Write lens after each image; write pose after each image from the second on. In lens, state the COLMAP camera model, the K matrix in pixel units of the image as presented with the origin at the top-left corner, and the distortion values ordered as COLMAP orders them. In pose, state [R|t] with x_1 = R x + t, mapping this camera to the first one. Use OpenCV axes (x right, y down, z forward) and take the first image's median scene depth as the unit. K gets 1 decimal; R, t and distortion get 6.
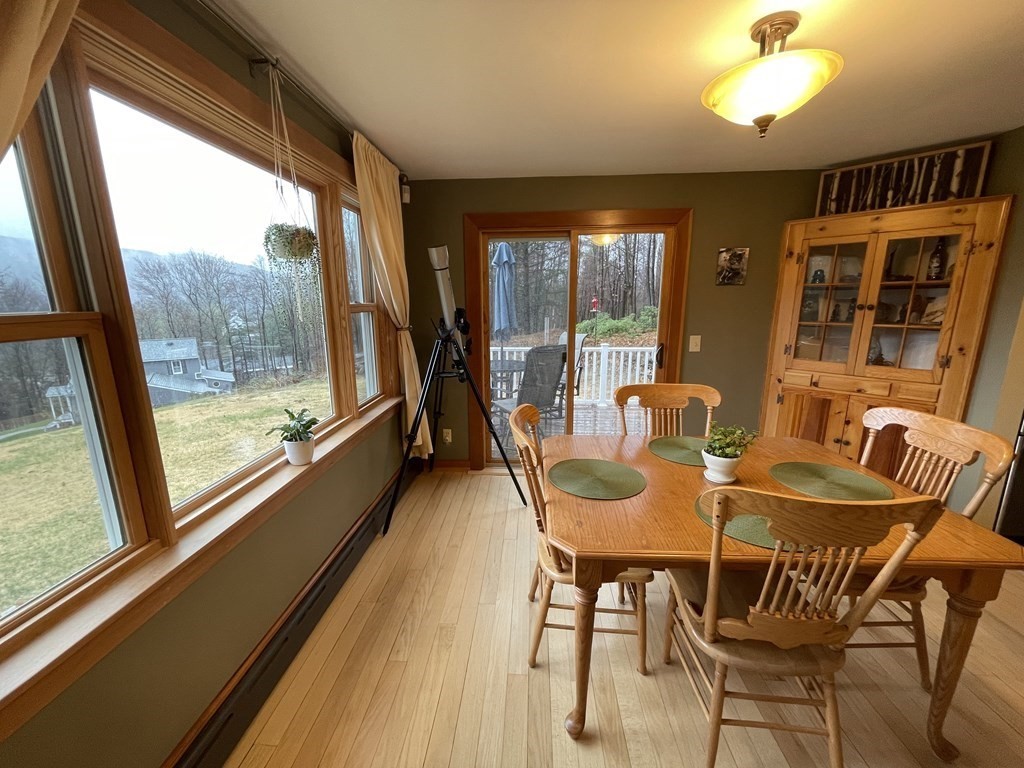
lens RADIAL K [[406.0, 0, 504.6], [0, 406.0, 384.7], [0, 0, 1]] dist [-0.013983, -0.001026]
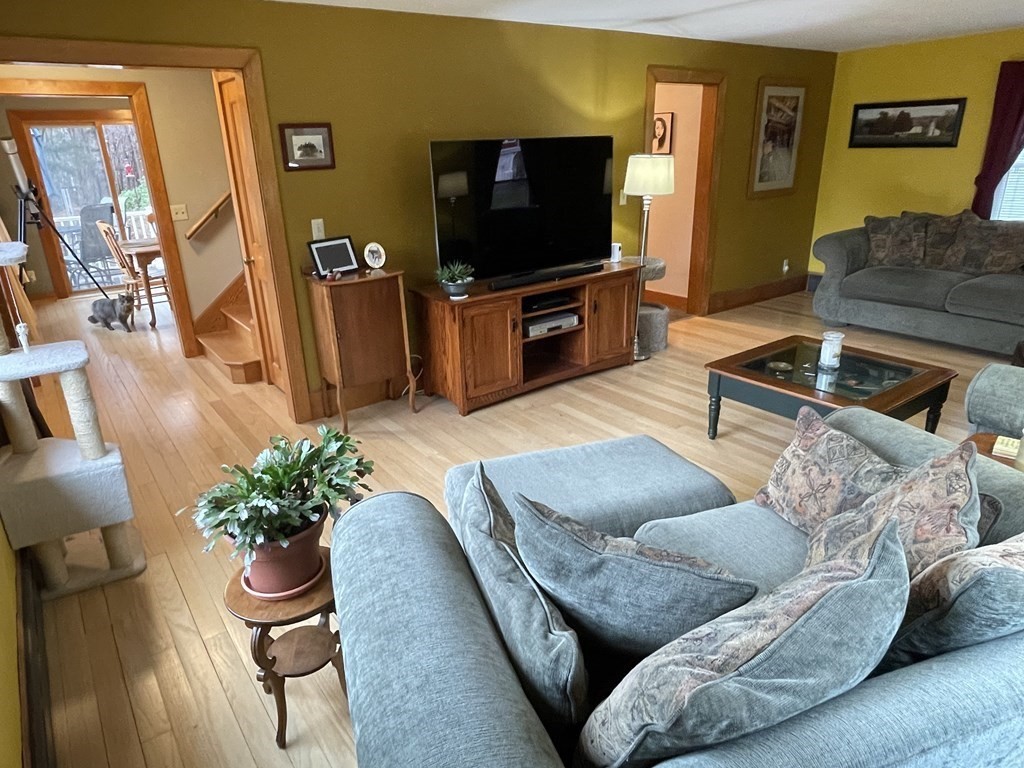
lens RADIAL K [[652.5, 0, 511.6], [0, 652.5, 387.8], [0, 0, 1]] dist [-0.008580, -0.002709]
pose [[0.756547, -0.240016, 0.608300, -0.386383], [0.158169, 0.969751, 0.185917, 0.389997], [-0.634523, -0.044441, 0.771625, -1.969971]]
